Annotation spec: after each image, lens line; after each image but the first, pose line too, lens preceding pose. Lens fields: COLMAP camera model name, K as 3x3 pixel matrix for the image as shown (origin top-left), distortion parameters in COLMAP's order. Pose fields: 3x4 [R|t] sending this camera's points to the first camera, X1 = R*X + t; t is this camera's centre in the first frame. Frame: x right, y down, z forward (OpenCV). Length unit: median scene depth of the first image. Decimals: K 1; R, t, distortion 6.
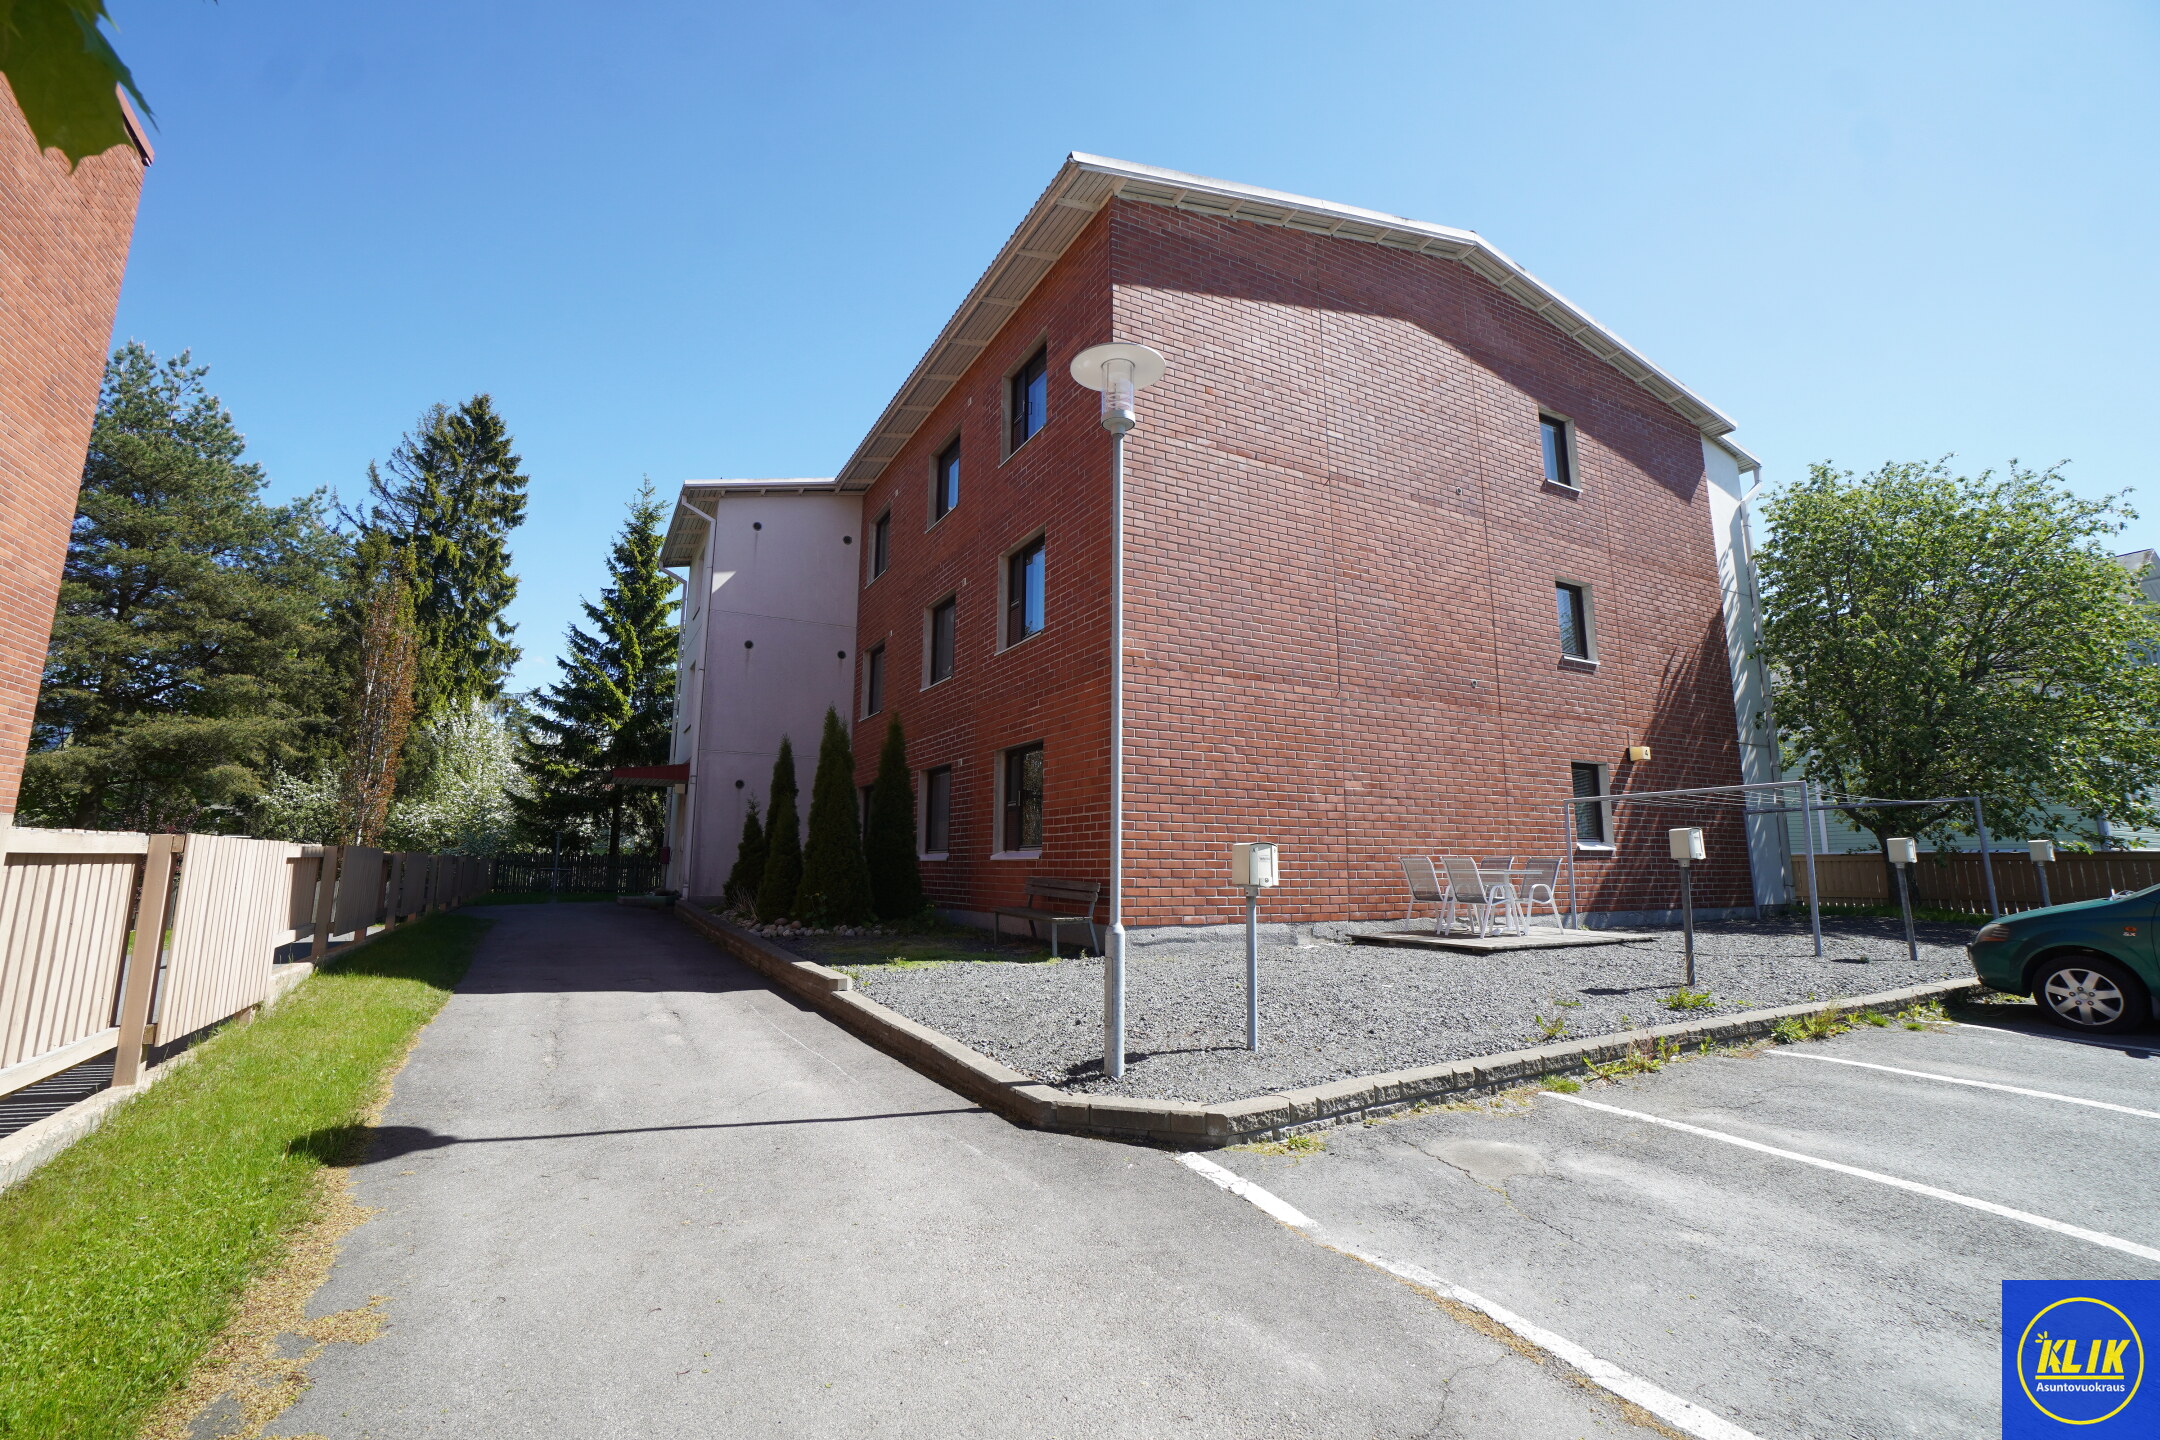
lens RADIAL K [[961.4, 0, 1062.2], [0, 961.4, 700.4], [0, 0, 1]] dist [-0.067291, 0.025579]
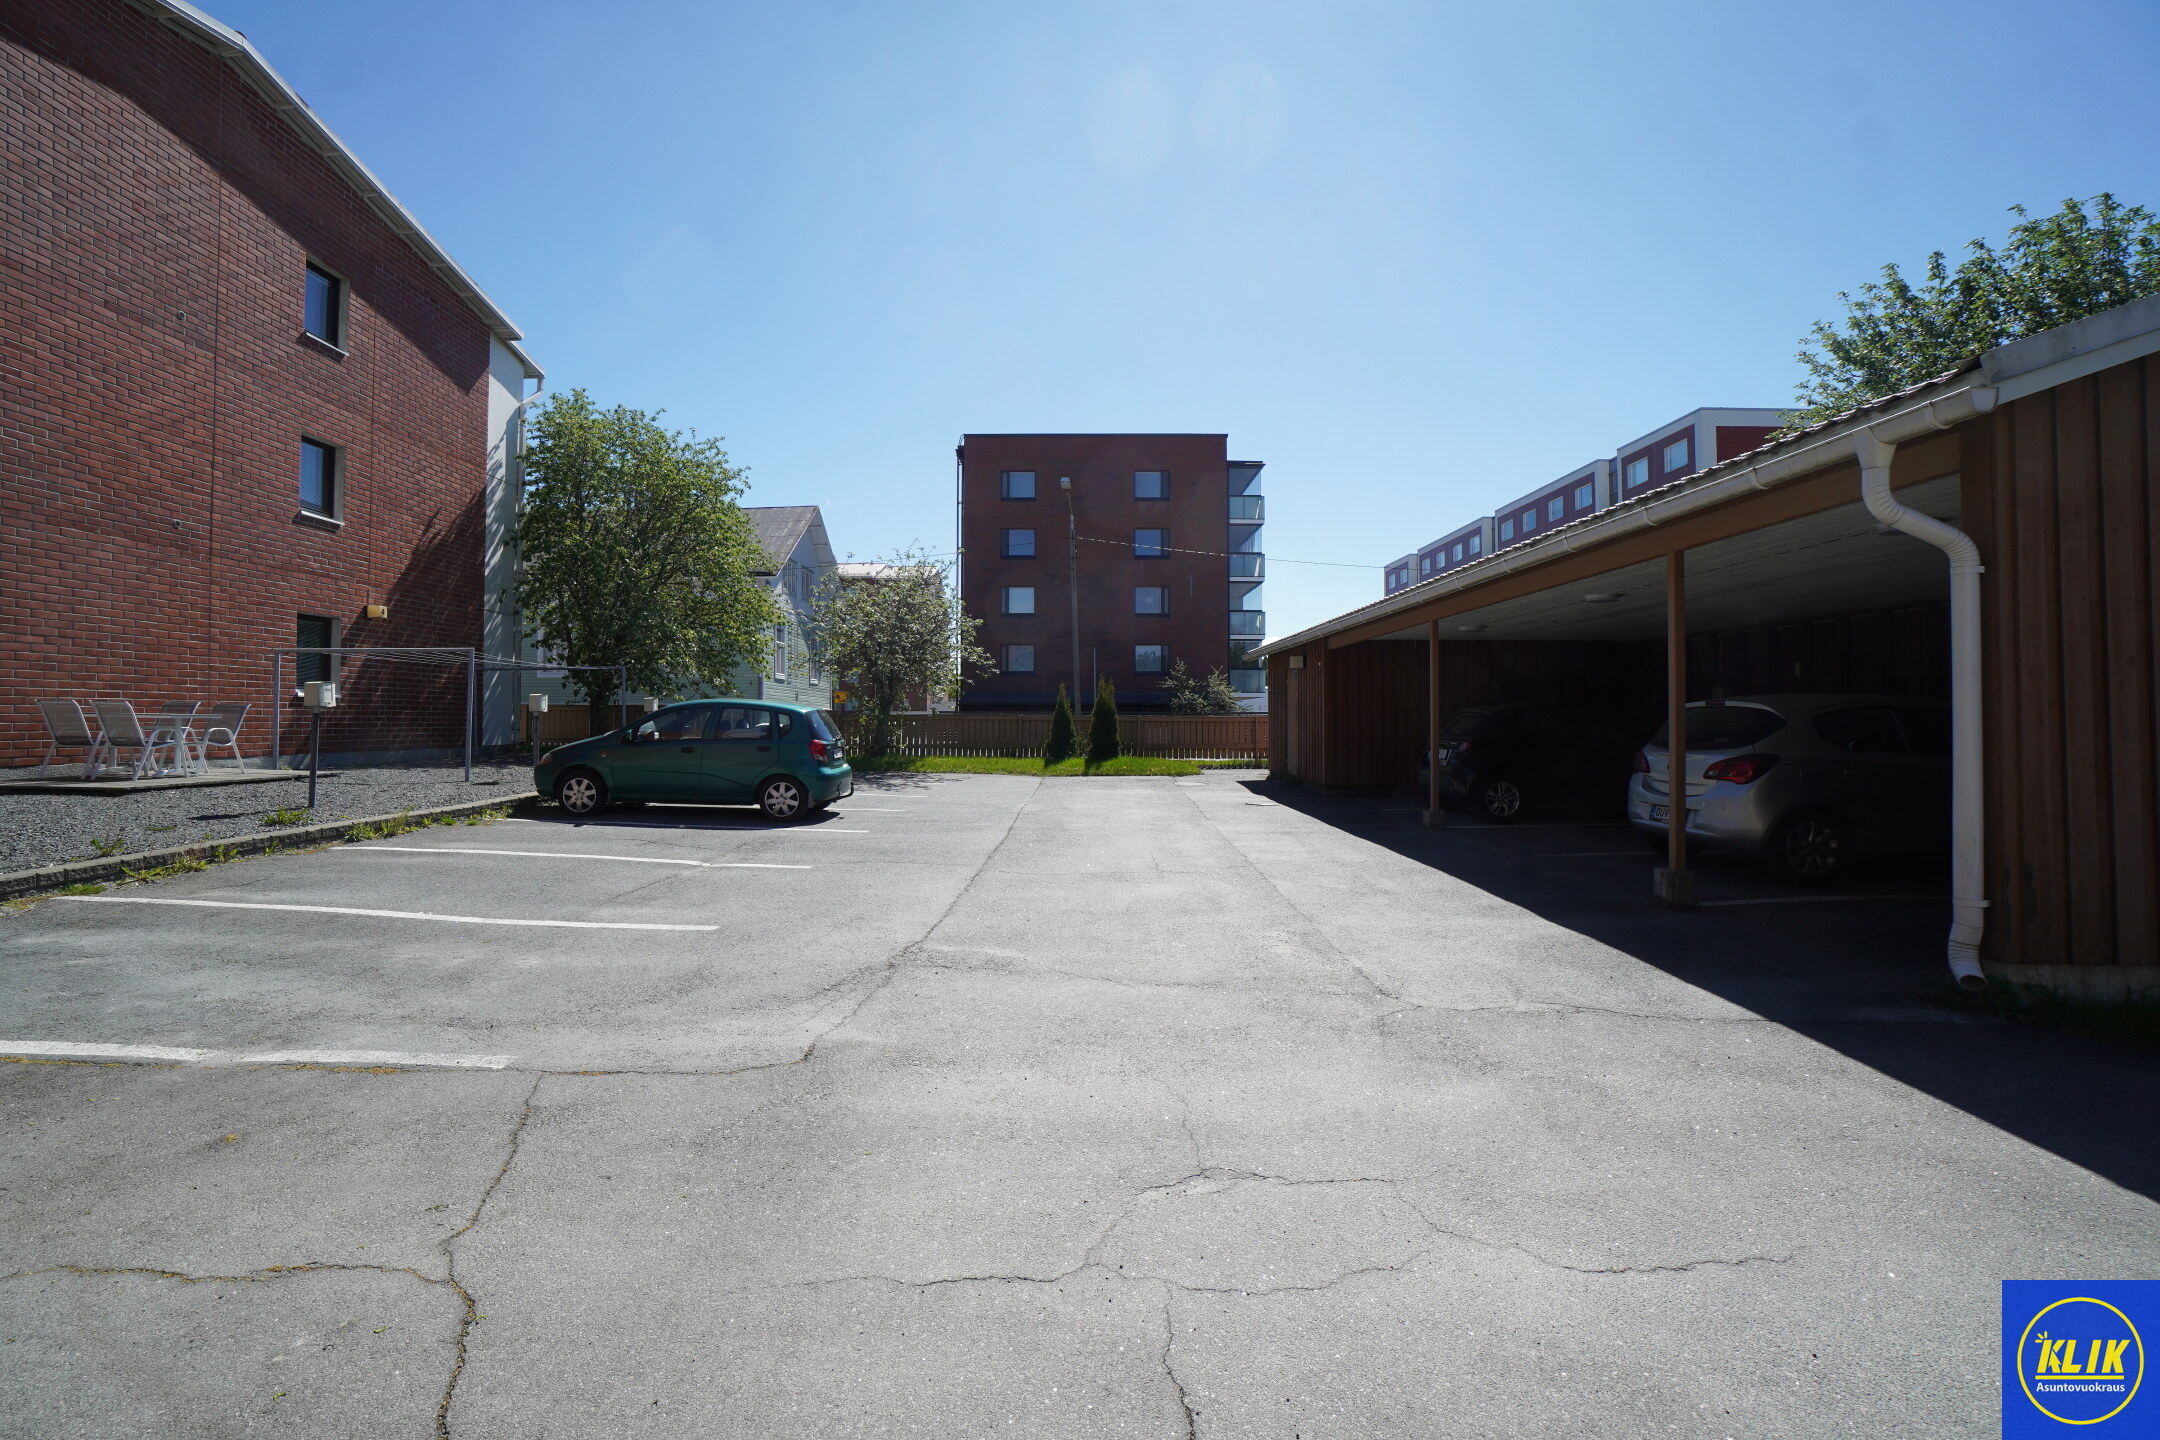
lens RADIAL K [[961.4, 0, 1062.2], [0, 961.4, 700.4], [0, 0, 1]] dist [-0.067291, 0.025579]
pose [[0.474537, 0.012520, 0.880146, 0.035555], [-0.152523, 0.985943, 0.068209, -0.039940], [-0.866920, -0.166610, 0.469776, -0.238752]]
